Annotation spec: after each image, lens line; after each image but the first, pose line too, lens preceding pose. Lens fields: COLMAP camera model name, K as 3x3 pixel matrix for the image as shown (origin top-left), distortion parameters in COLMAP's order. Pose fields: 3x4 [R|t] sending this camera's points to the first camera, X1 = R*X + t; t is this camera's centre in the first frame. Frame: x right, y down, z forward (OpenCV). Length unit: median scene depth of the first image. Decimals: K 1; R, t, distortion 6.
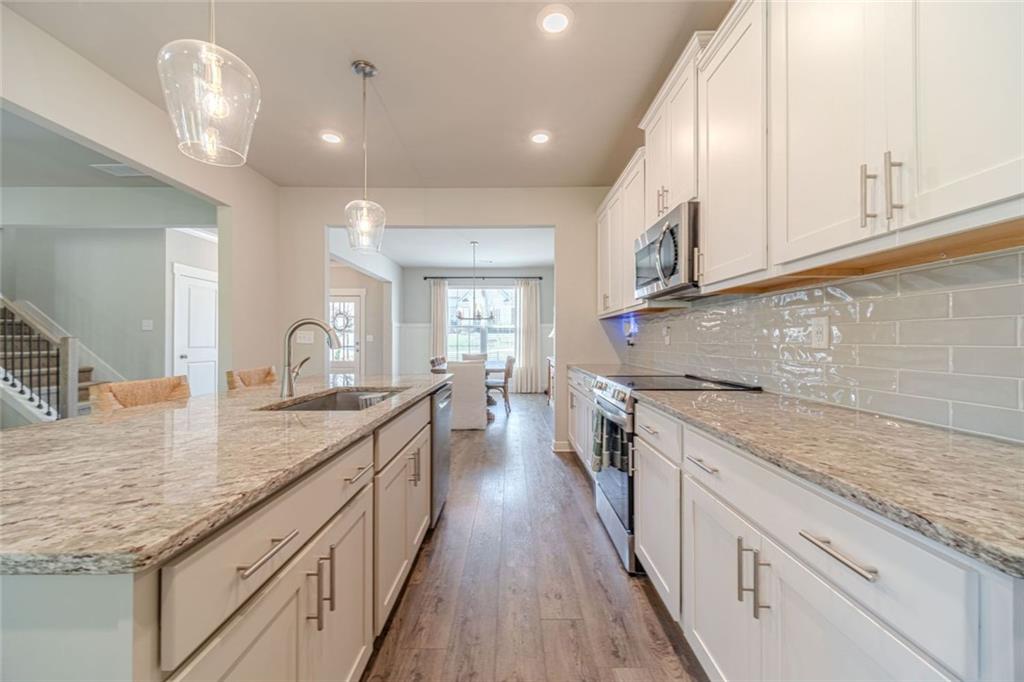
lens RADIAL K [[403.5, 0, 512.1], [0, 403.5, 338.0], [0, 0, 1]] dist [0.009284, -0.002420]
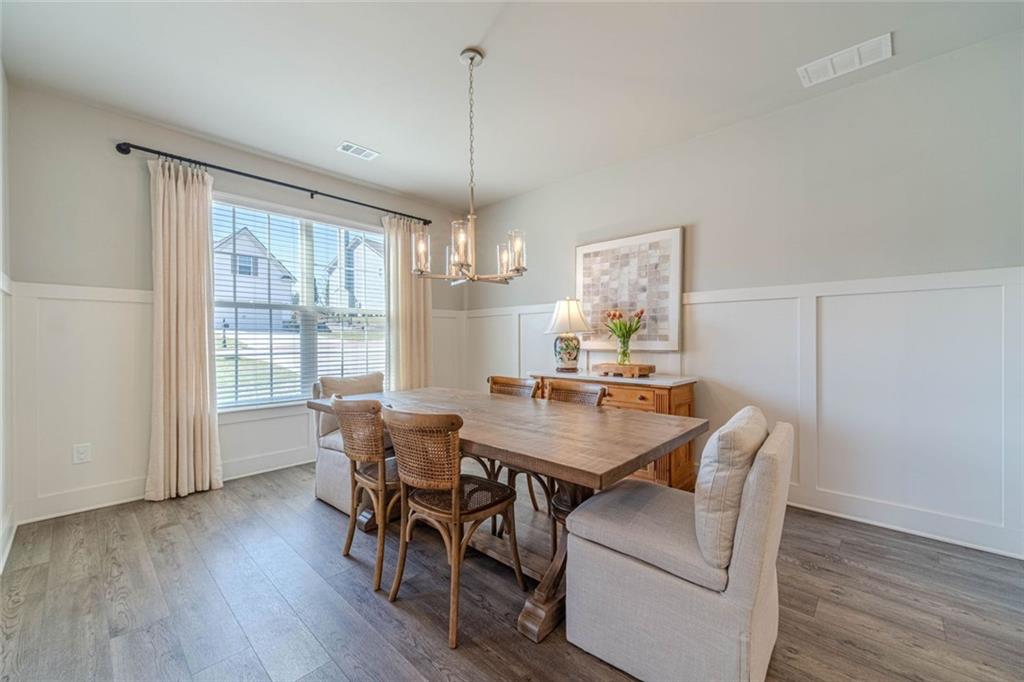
lens RADIAL K [[403.5, 0, 517.7], [0, 403.5, 340.5], [0, 0, 1]] dist [0.009284, -0.002420]
pose [[0.678677, -0.007089, 0.734403, -0.398062], [0.000354, 0.999956, 0.009326, 0.003049], [-0.734437, -0.006069, 0.678650, 0.906520]]
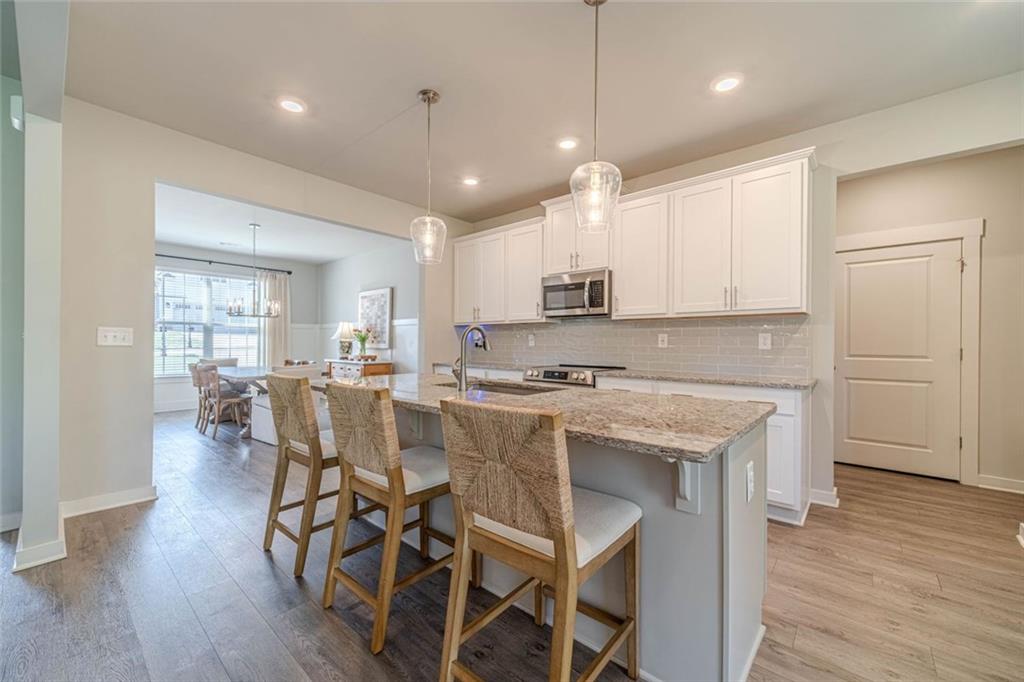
lens RADIAL K [[403.5, 0, 517.5], [0, 403.5, 343.4], [0, 0, 1]] dist [0.009284, -0.002420]
pose [[0.655966, 0.007599, 0.754752, -0.457321], [-0.013007, 0.999915, 0.001237, 0.002299], [-0.754678, -0.010628, 0.656009, 0.035408]]
